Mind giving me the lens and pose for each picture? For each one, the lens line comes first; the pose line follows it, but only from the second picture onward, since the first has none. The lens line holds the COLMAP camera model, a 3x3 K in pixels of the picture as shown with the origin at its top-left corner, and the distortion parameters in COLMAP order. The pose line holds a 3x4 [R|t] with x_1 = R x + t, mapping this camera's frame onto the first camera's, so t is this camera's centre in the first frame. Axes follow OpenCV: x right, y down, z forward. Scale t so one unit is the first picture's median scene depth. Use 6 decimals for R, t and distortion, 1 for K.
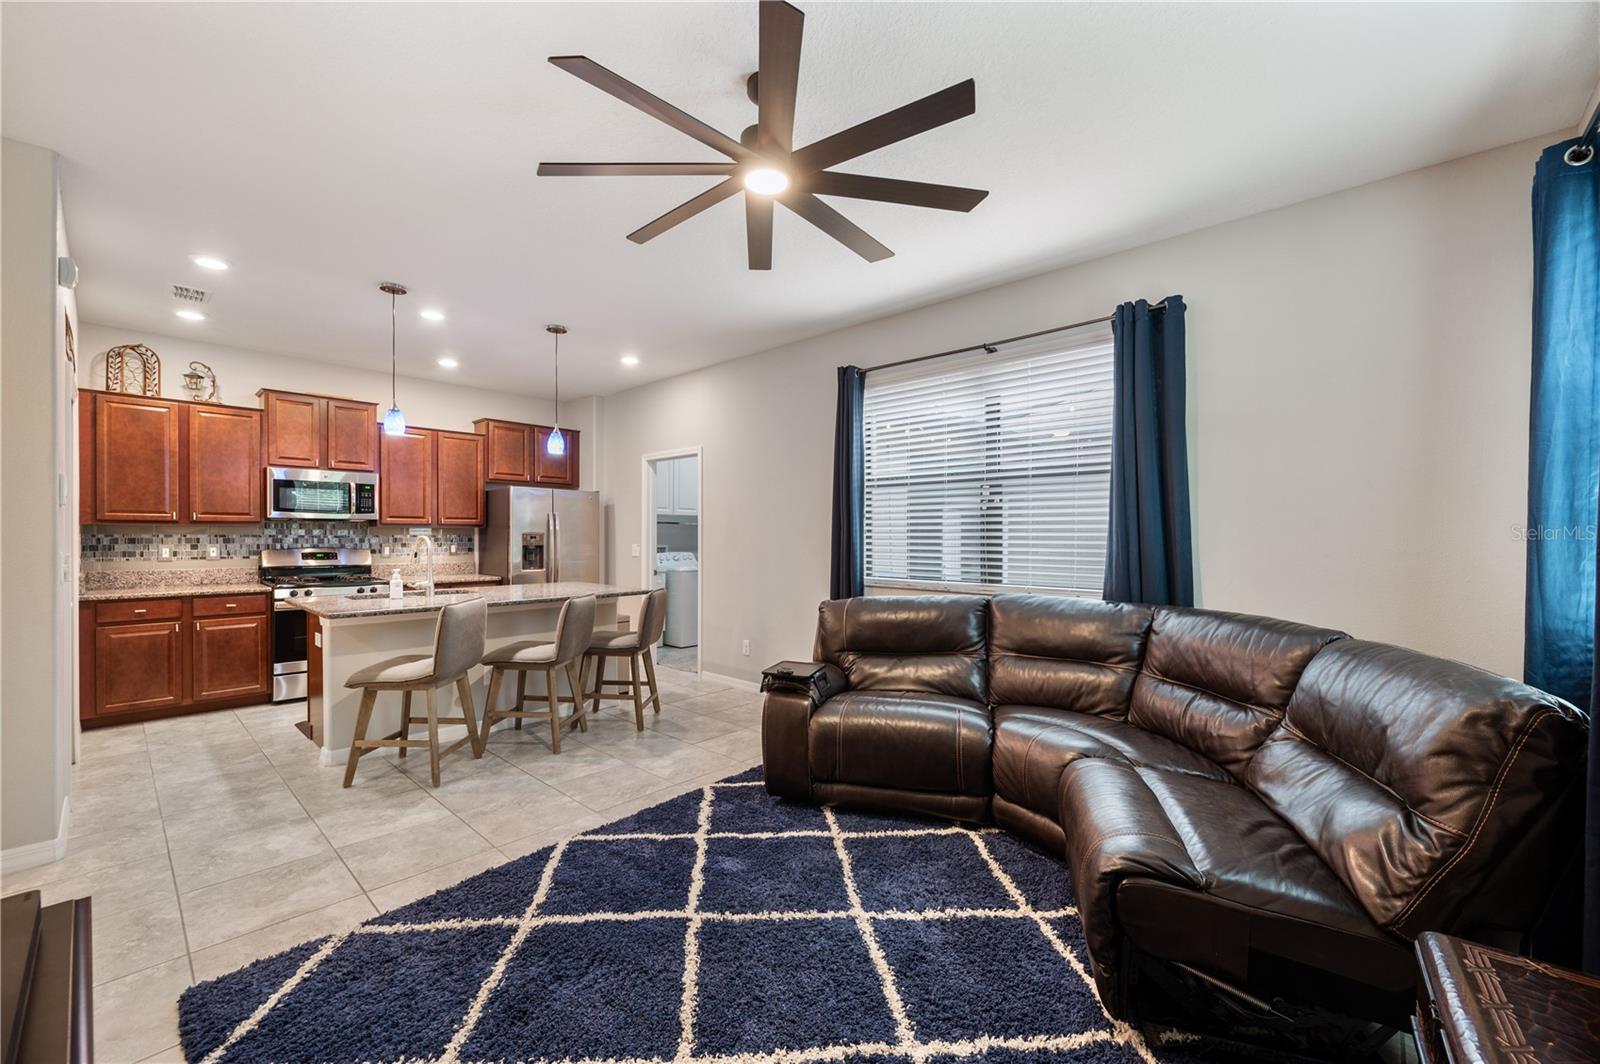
lens RADIAL K [[637.1, 0, 802.3], [0, 637.1, 539.9], [0, 0, 1]] dist [-0.000585, -0.000580]
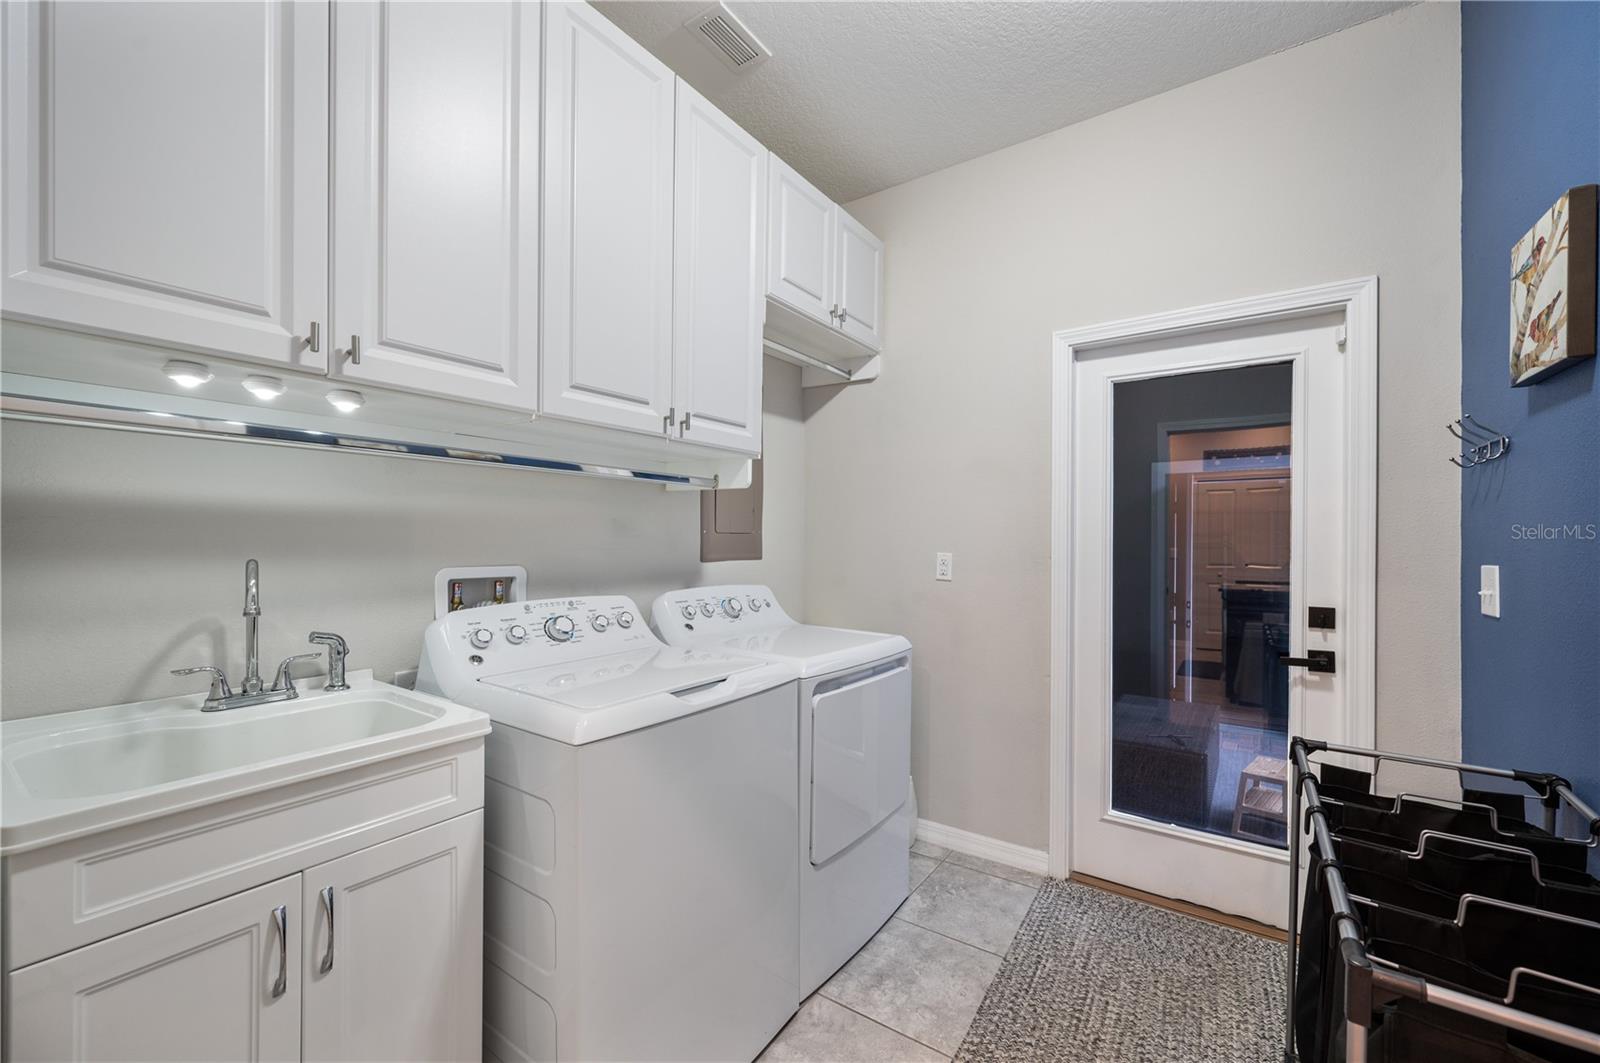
lens RADIAL K [[637.1, 0, 803.5], [0, 637.1, 533.9], [0, 0, 1]] dist [-0.000585, -0.000580]
pose [[0.990648, 0.000070, 0.136446, -0.231589], [0.002012, 0.999884, -0.015124, -0.000361], [-0.136431, 0.015257, 0.990532, 1.235269]]
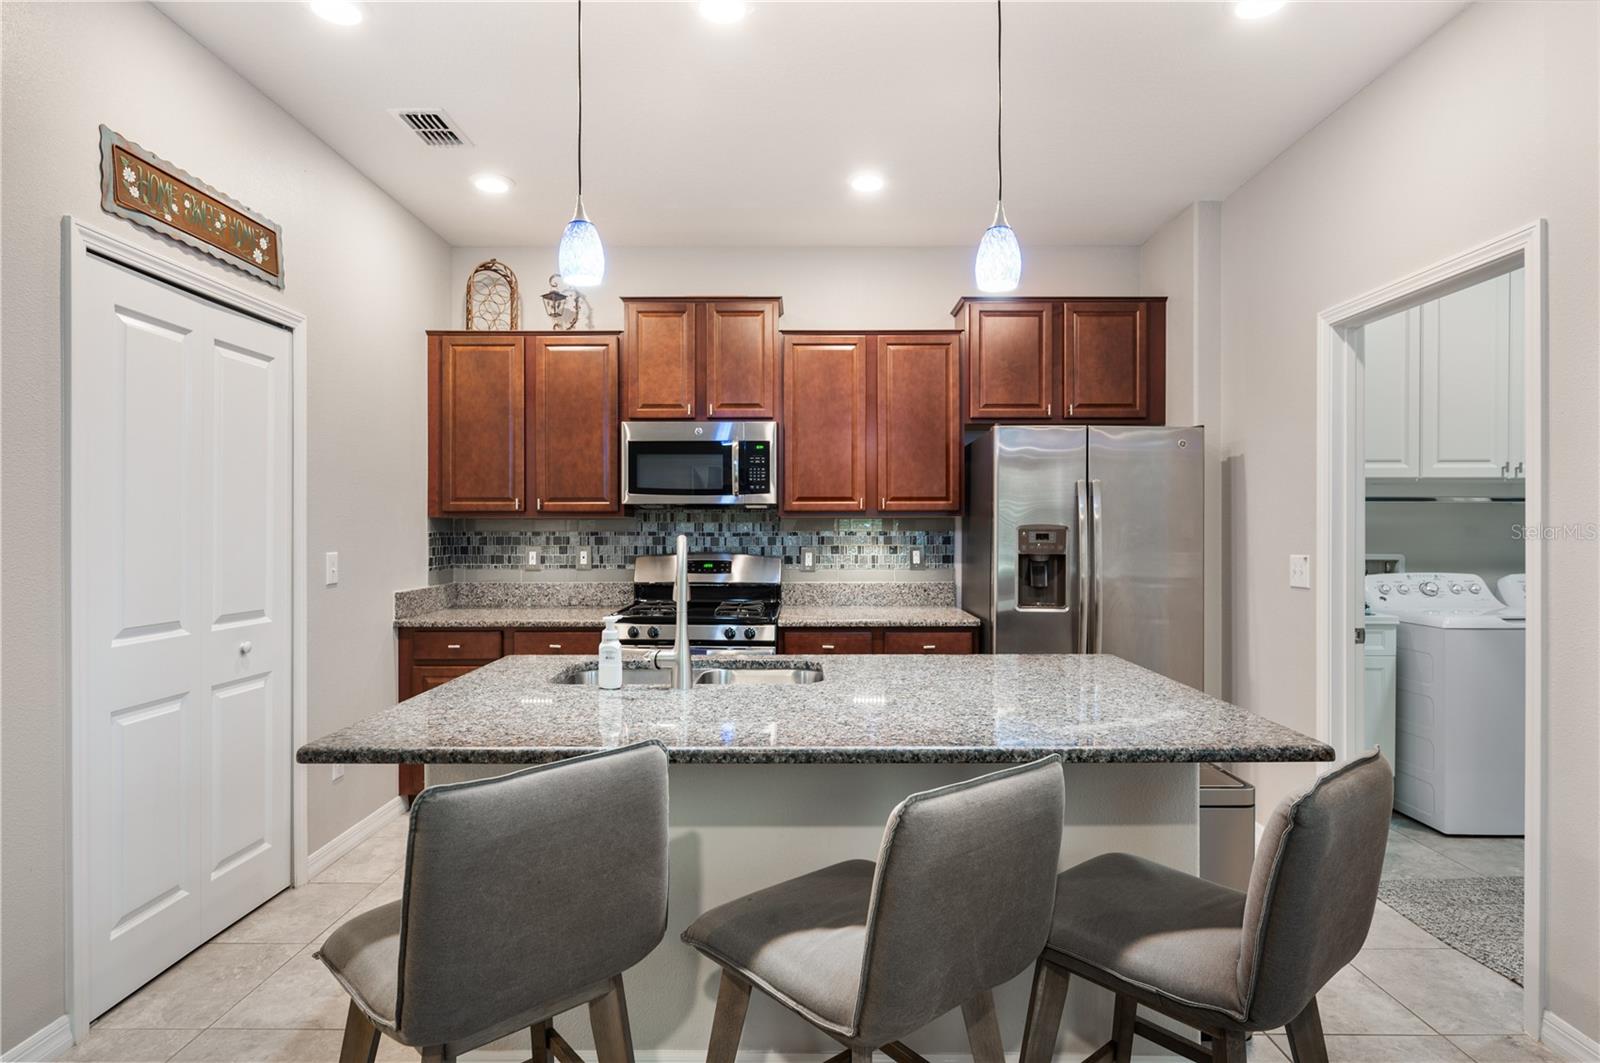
lens RADIAL K [[838.6, 0, 803.4], [0, 838.6, 530.7], [0, 0, 1]] dist [0.000327, 0.000028]
pose [[0.673950, -0.001341, -0.738776, -0.121100], [-0.002298, 0.999990, -0.003912, -0.006510], [0.738773, 0.004334, 0.673940, 0.585906]]
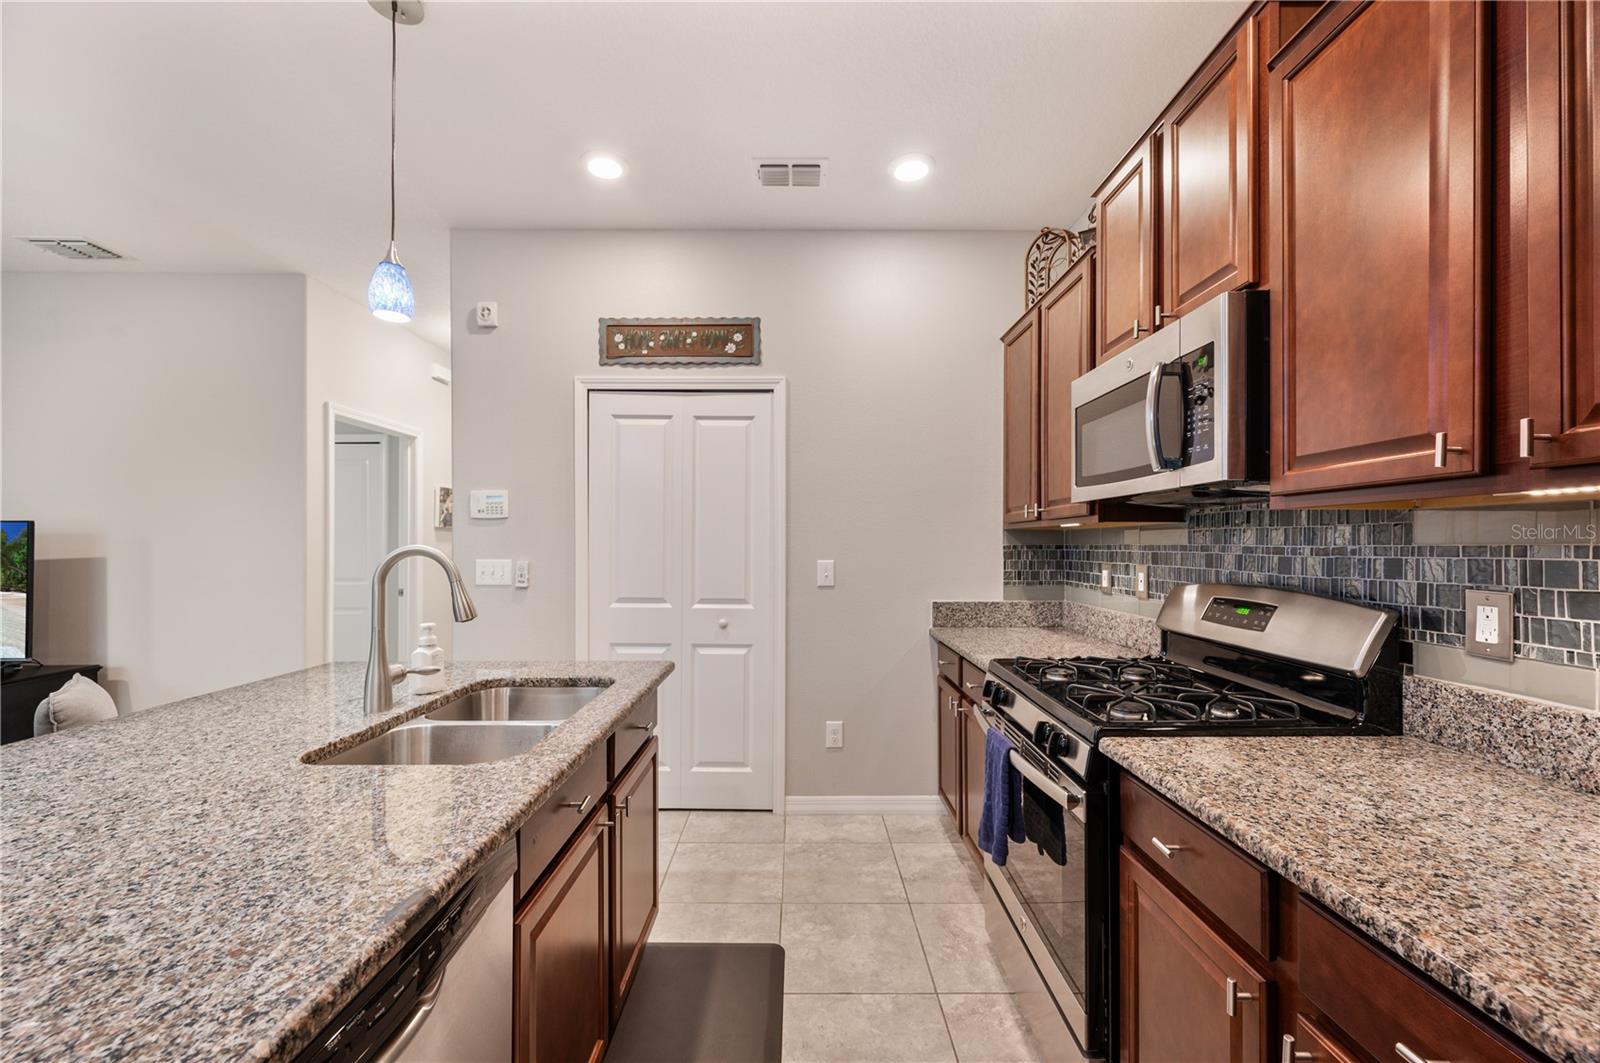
lens RADIAL K [[637.1, 0, 800.6], [0, 637.1, 540.0], [0, 0, 1]] dist [-0.000585, -0.000580]
pose [[-0.739560, -0.007963, -0.673043, -0.431391], [-0.007697, 0.999965, -0.003374, -0.008339], [0.673047, 0.002685, -0.739595, 1.196305]]
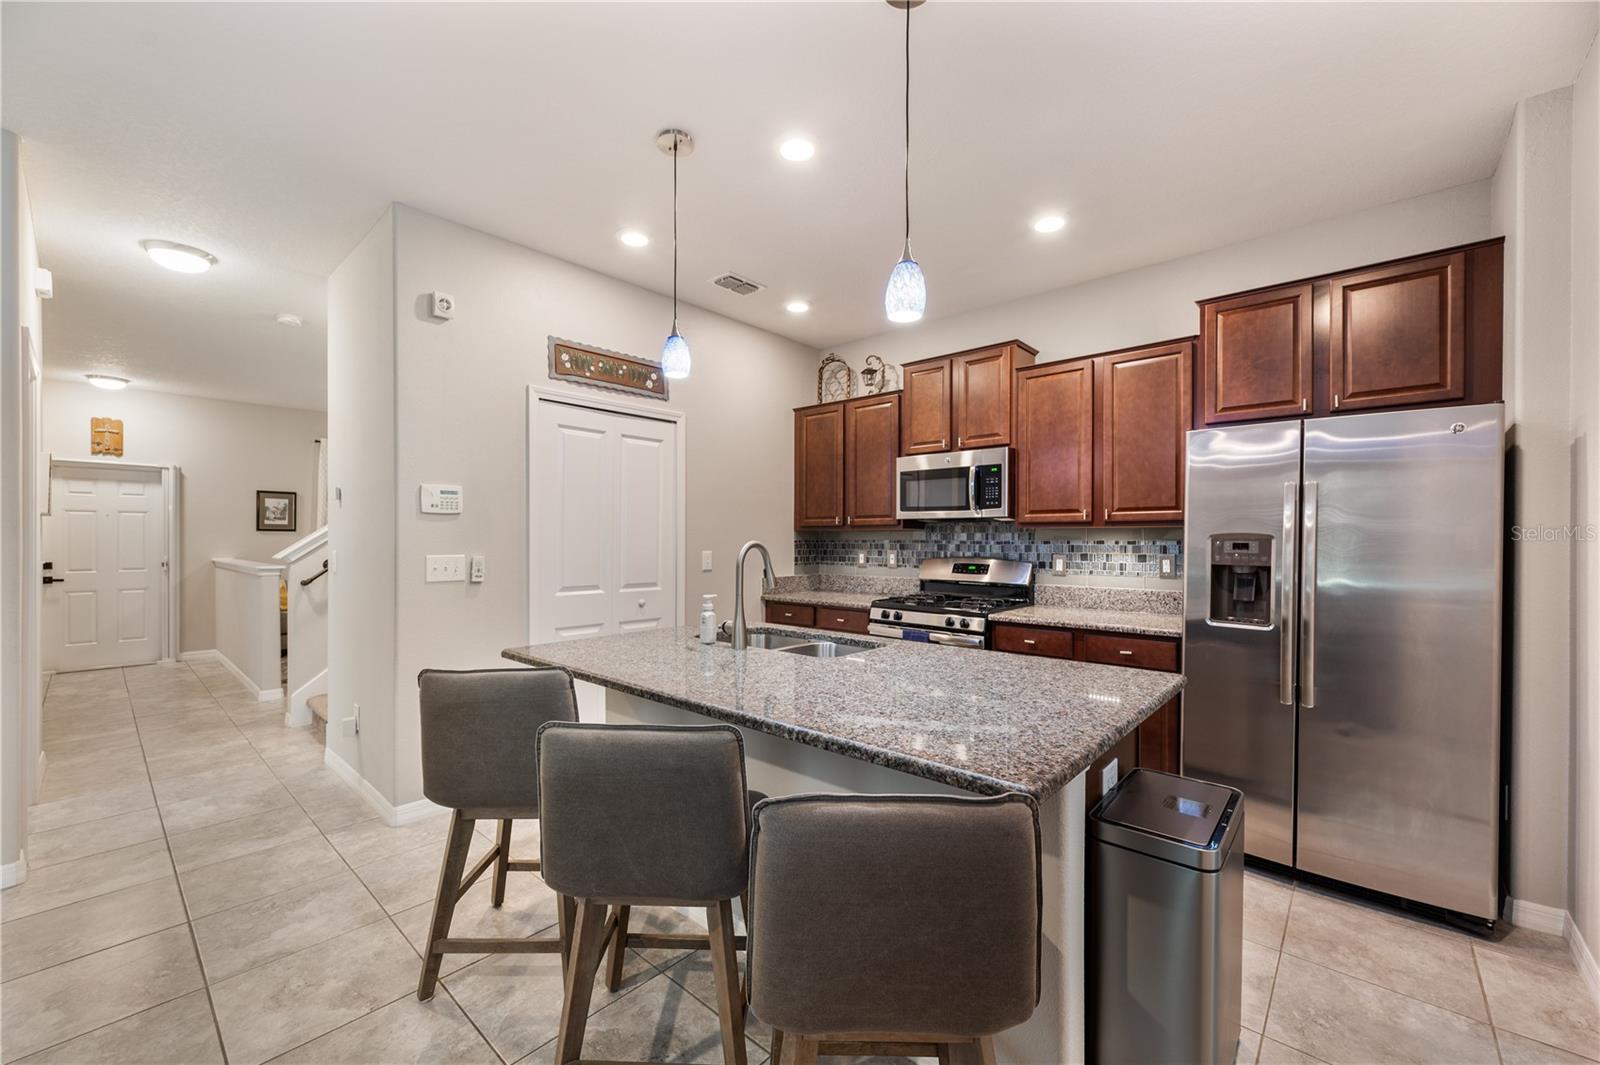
lens RADIAL K [[637.1, 0, 805.9], [0, 637.1, 539.2], [0, 0, 1]] dist [-0.000585, -0.000580]
pose [[0.015621, -0.003109, -0.999873, -0.015758], [-0.009027, 0.999954, -0.003250, -0.005451], [0.999837, 0.009077, 0.015593, 0.875730]]
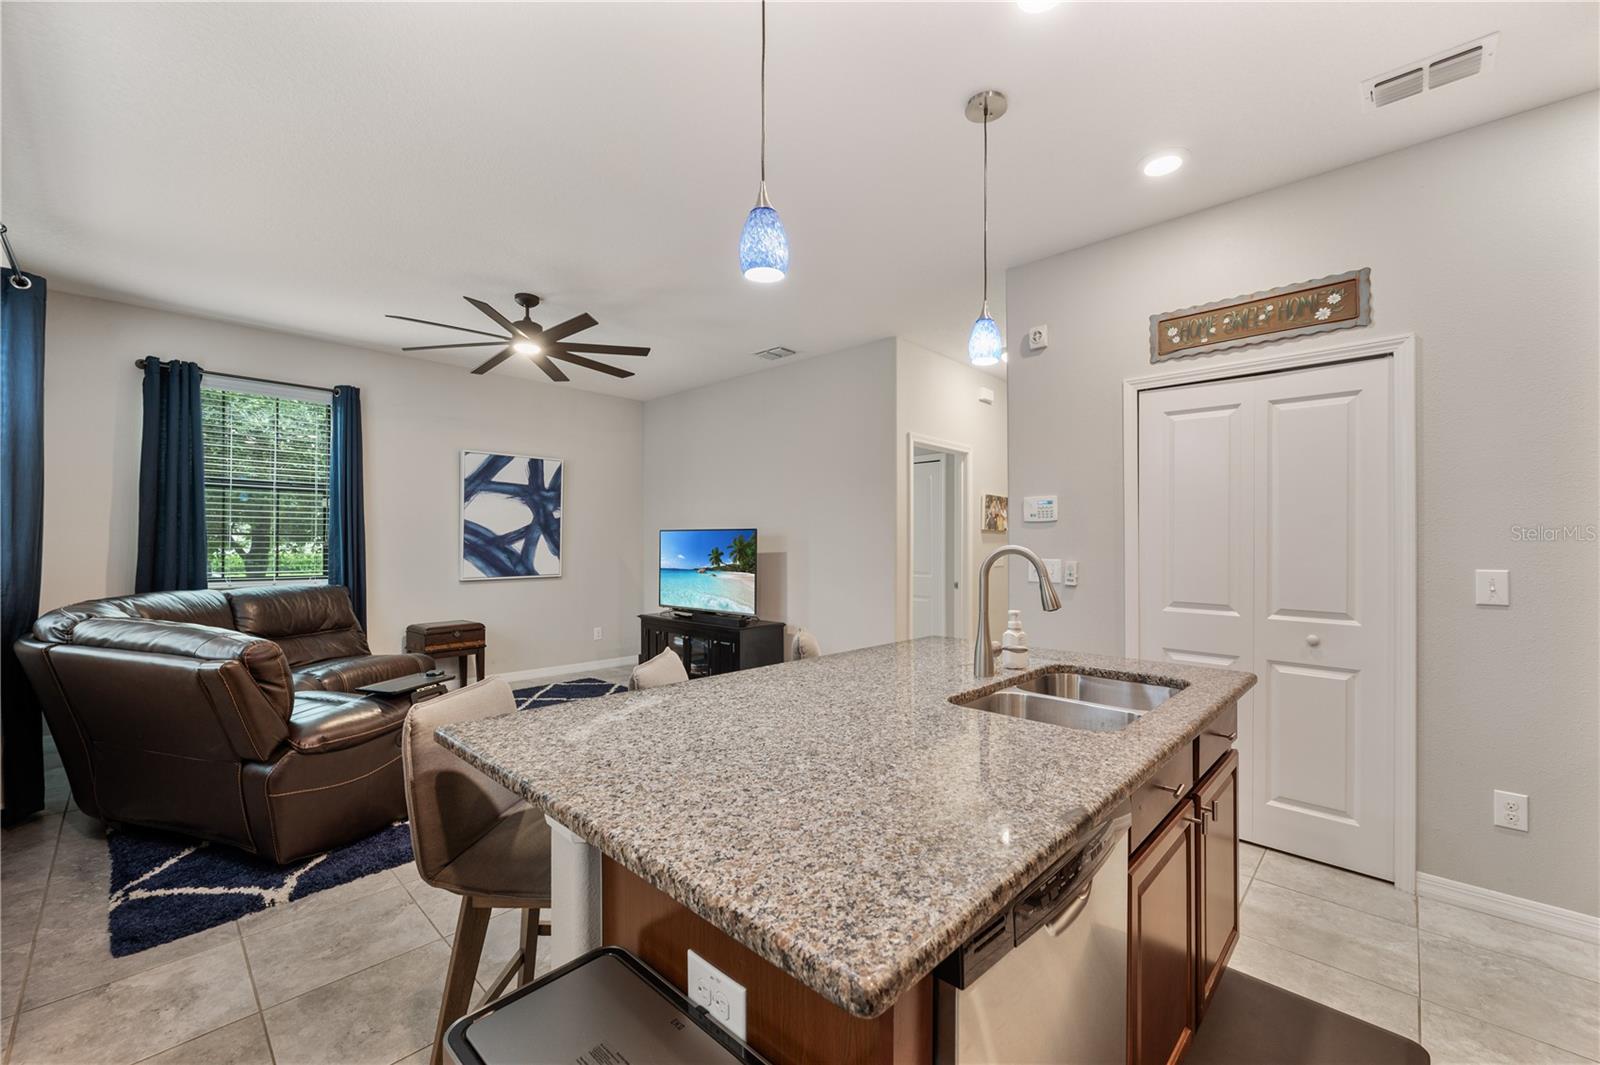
lens RADIAL K [[637.1, 0, 796.6], [0, 637.1, 536.5], [0, 0, 1]] dist [-0.000585, -0.000580]
pose [[-0.999410, -0.009781, 0.032914, -0.385684], [-0.009906, 0.999944, -0.003652, -0.008033], [-0.032877, -0.003976, -0.999452, 1.225046]]
